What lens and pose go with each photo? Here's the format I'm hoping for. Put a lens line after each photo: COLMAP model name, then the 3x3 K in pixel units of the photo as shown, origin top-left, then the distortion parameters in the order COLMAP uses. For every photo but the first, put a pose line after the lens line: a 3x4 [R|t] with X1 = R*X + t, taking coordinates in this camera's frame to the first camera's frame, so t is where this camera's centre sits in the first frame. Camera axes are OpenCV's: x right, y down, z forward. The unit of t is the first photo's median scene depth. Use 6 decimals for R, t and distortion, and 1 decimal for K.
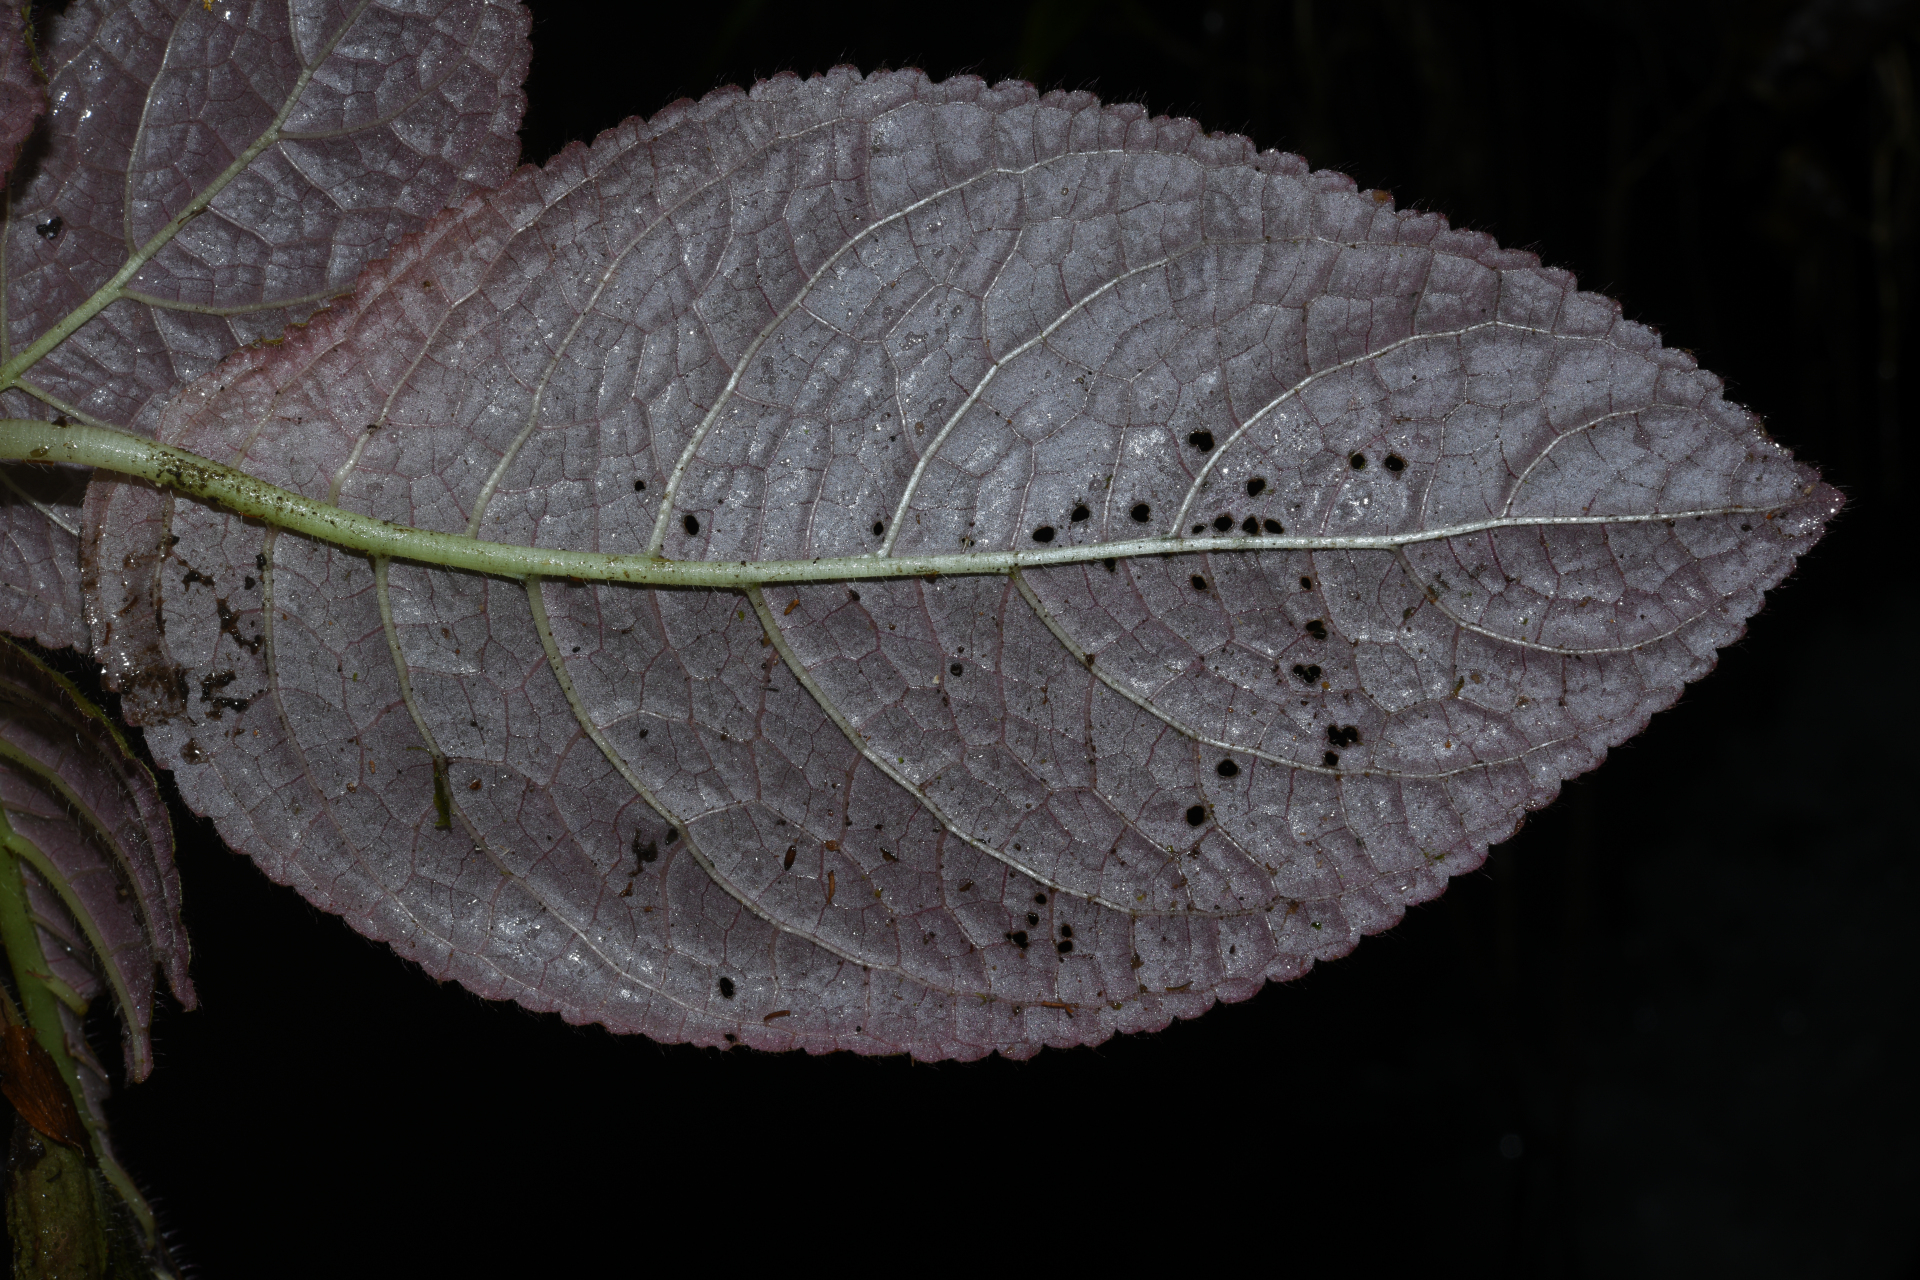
lens RADIAL K [[3839.1, 0, 963.4], [0, 3839.1, 639.9], [0, 0, 1]] dist [-0.002060, 0.000000]
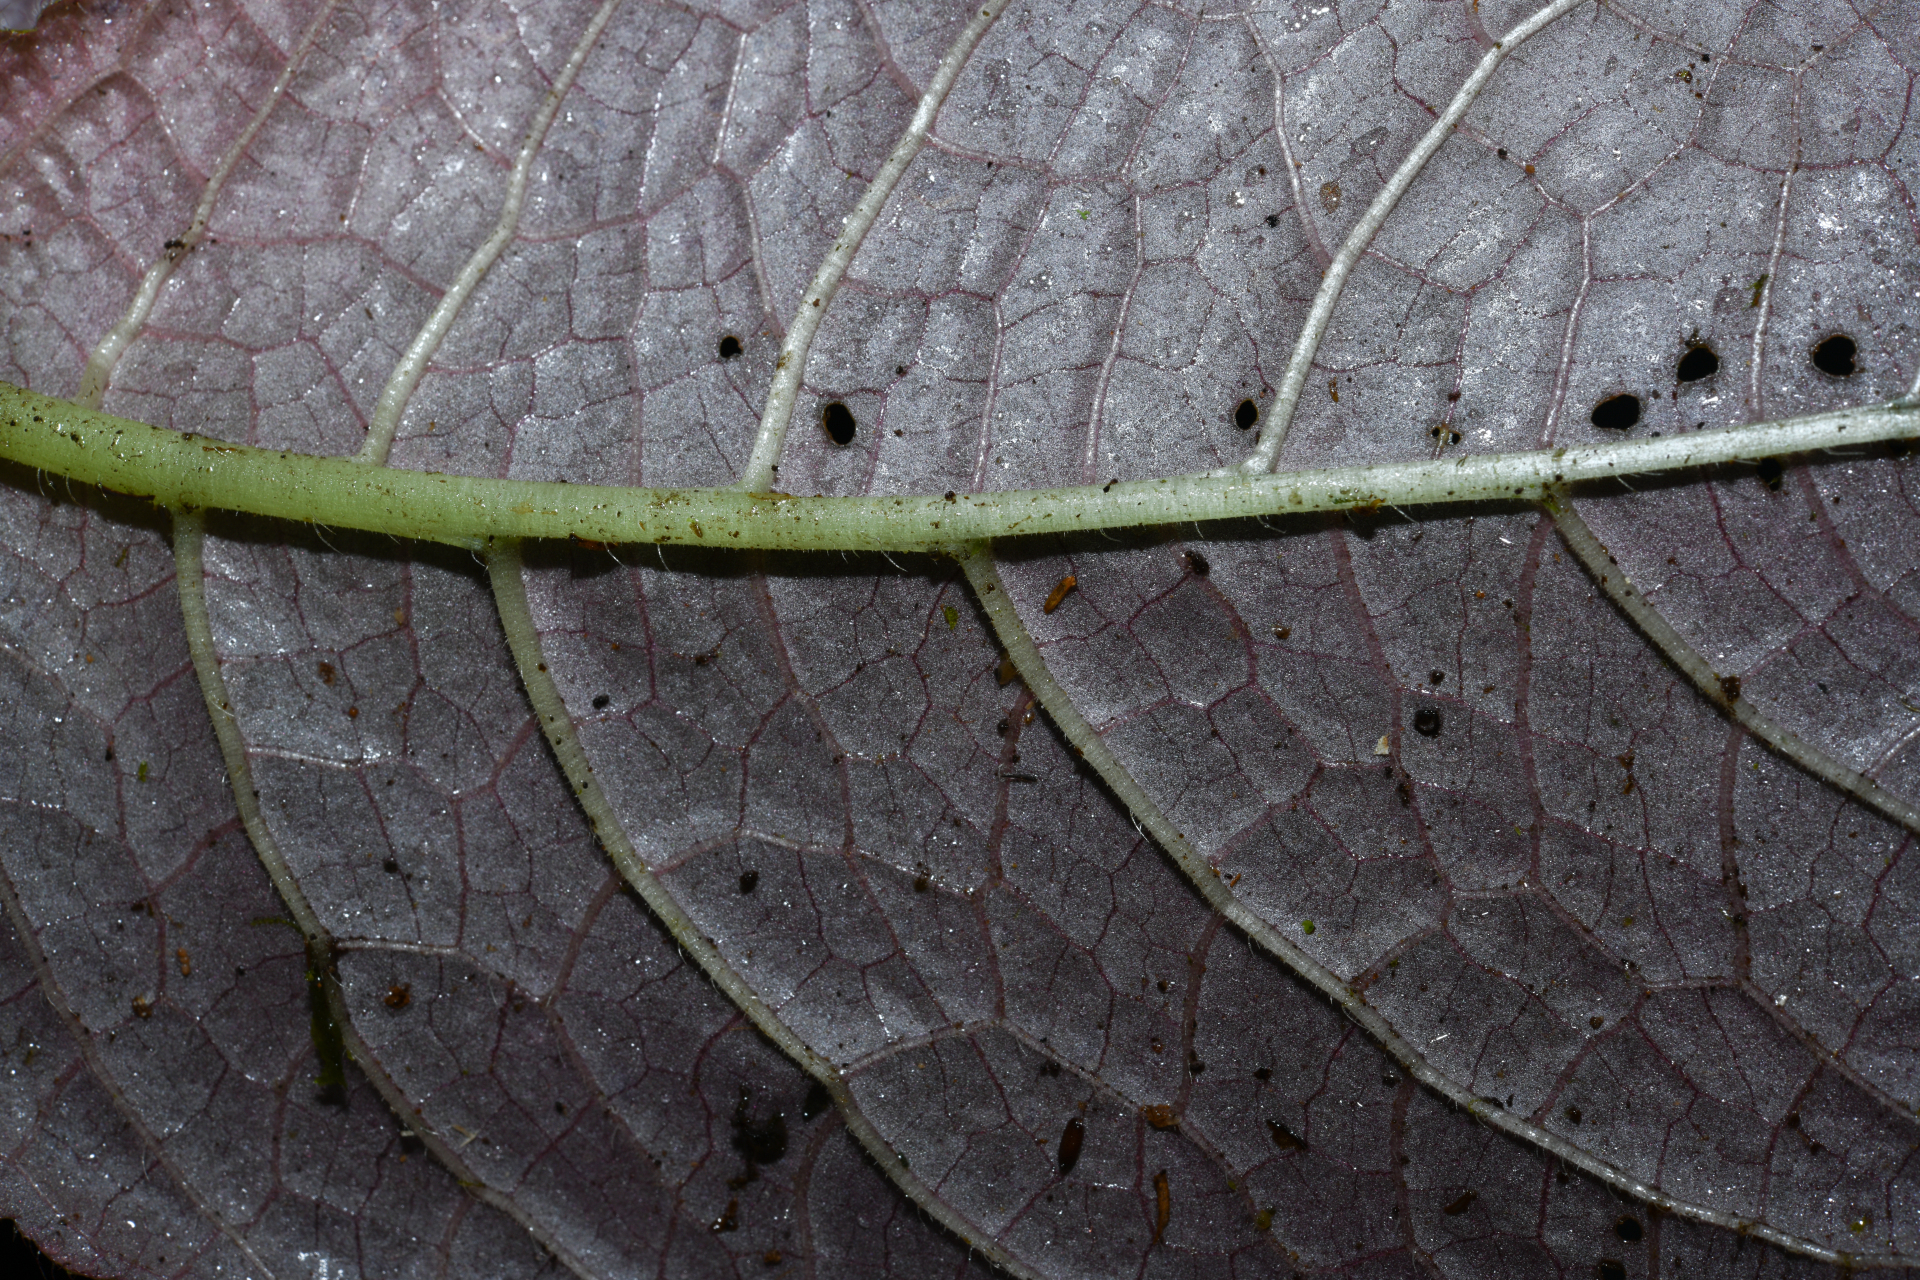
lens RADIAL K [[3839.1, 0, 955.9], [0, 3839.1, 633.1], [0, 0, 1]] dist [-0.002060, 0.000000]
pose [[0.995421, -0.026035, -0.091971, -0.015039], [0.020342, 0.997850, -0.062309, 0.024155], [0.093396, 0.060153, 0.993810, 0.542143]]
